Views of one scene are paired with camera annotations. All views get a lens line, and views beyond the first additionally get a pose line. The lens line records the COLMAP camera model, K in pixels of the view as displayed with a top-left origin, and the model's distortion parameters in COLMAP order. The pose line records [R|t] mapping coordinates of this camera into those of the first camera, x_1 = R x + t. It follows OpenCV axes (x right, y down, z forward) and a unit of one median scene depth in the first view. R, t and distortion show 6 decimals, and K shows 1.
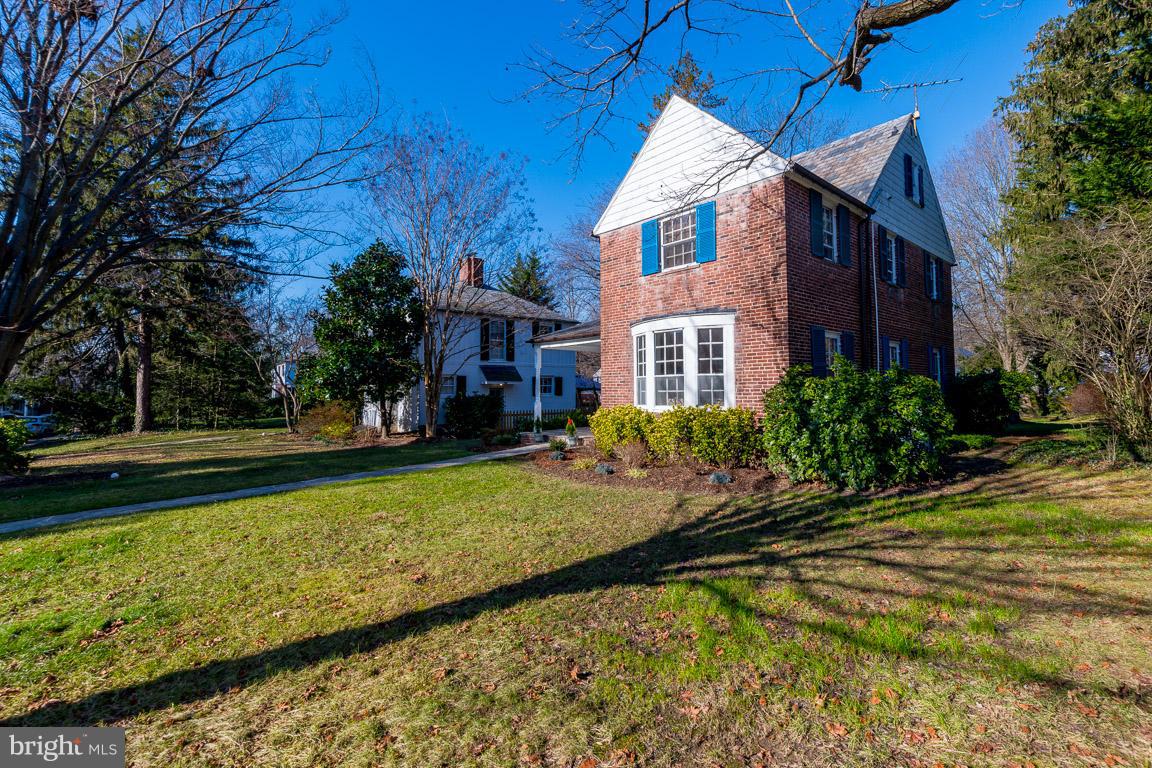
lens RADIAL K [[507.6, 0, 576.0], [0, 507.6, 384.0], [0, 0, 1]] dist [-0.000284, -0.000072]
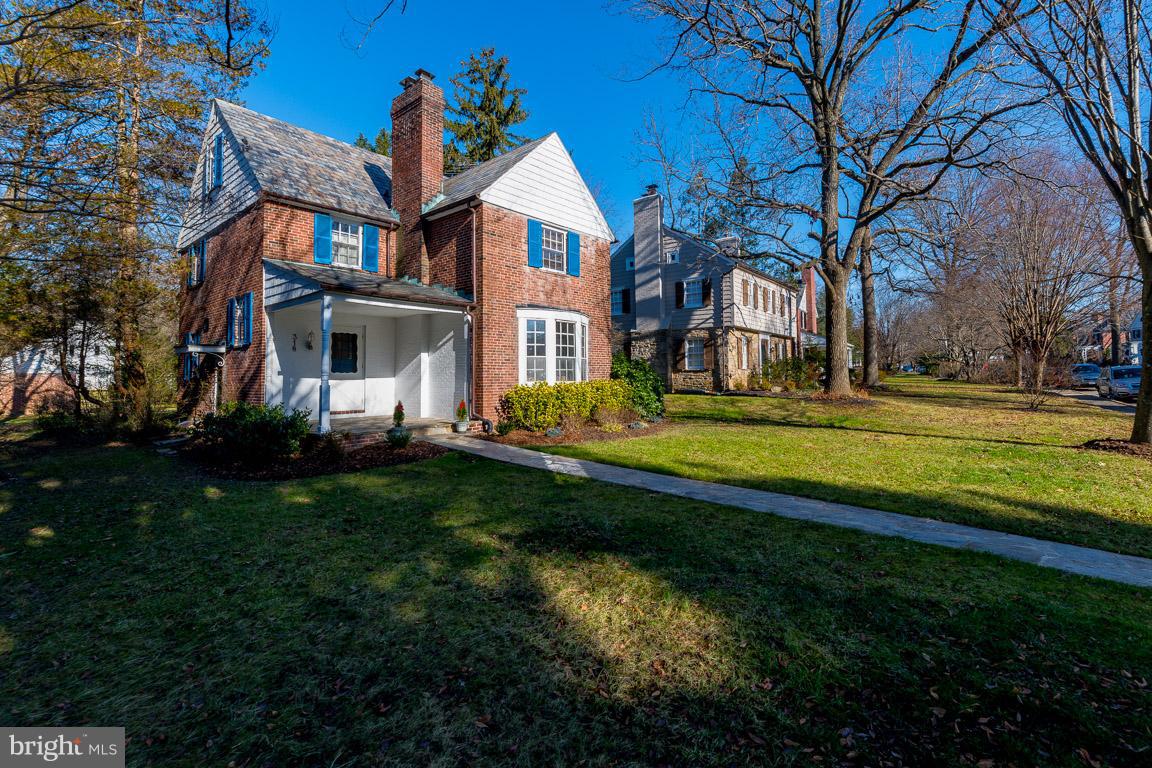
lens RADIAL K [[507.6, 0, 576.0], [0, 507.6, 384.0], [0, 0, 1]] dist [-0.000284, -0.000072]
pose [[-0.115199, -0.008956, 0.993302, -1.075171], [-0.005547, 0.999950, 0.008373, 0.039405], [-0.993327, -0.004545, -0.115243, 1.116491]]
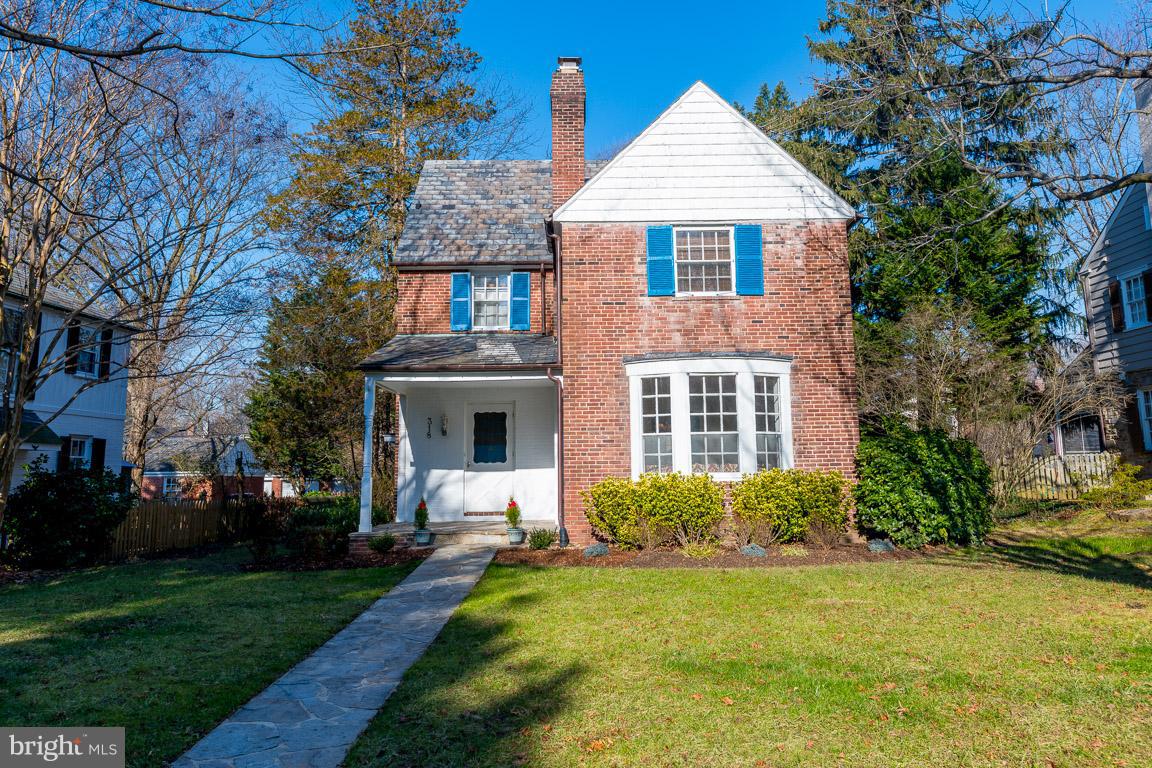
lens RADIAL K [[914.3, 0, 576.0], [0, 914.3, 384.0], [0, 0, 1]] dist [0.002579, 0.000413]
pose [[0.654918, 0.071011, 0.752356, -0.996464], [-0.000107, 0.995584, -0.093876, 0.039771], [-0.755700, 0.061401, 0.652033, 0.251000]]
